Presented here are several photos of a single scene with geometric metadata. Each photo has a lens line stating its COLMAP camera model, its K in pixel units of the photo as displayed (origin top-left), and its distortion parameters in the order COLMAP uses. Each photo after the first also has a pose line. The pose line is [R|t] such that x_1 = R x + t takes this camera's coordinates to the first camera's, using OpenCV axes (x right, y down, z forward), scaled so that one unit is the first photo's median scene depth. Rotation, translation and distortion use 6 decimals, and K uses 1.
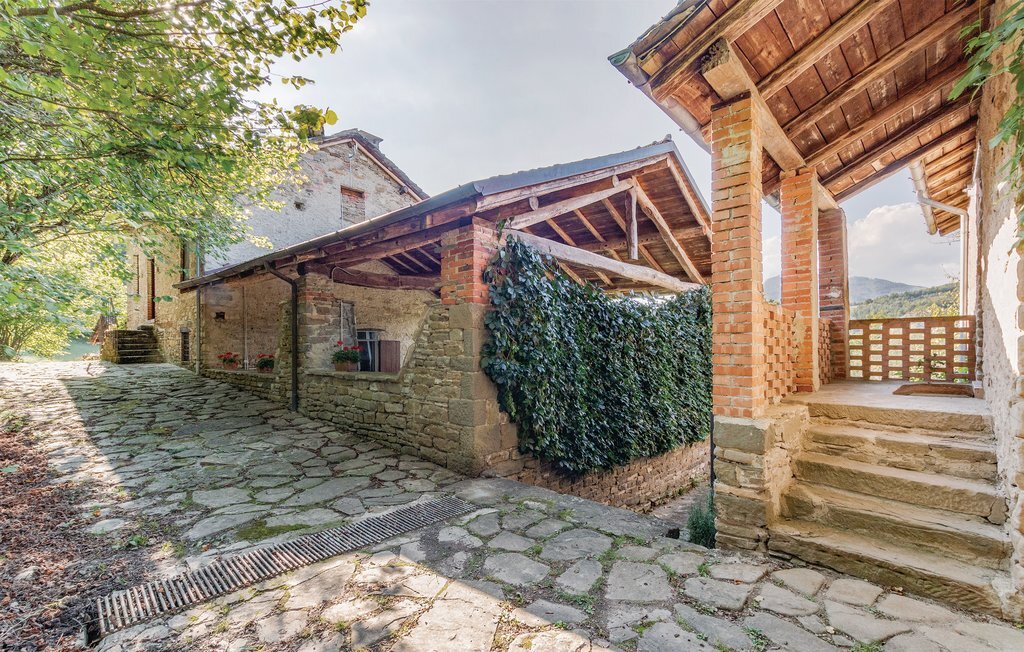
lens RADIAL K [[460.7, 0, 512.9], [0, 460.7, 327.5], [0, 0, 1]] dist [-0.001125, -0.000311]
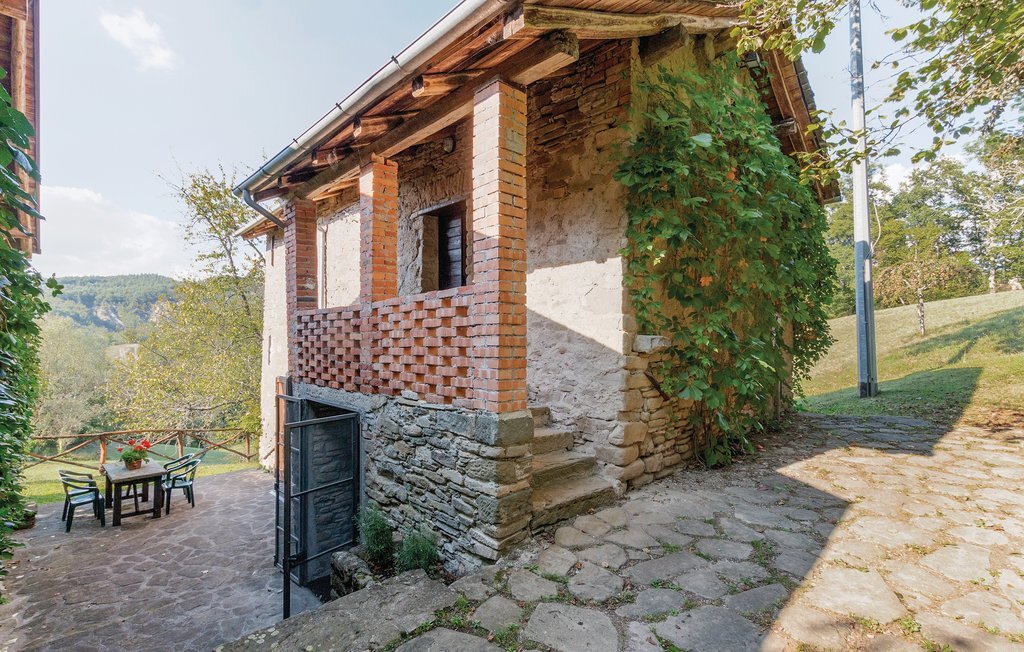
lens RADIAL K [[460.7, 0, 512.7], [0, 460.7, 327.6], [0, 0, 1]] dist [-0.001125, -0.000311]
pose [[0.058811, 0.023670, 0.997989, -0.543438], [-0.041548, 0.998911, -0.021244, 0.042690], [-0.997404, -0.040215, 0.059730, 1.054140]]
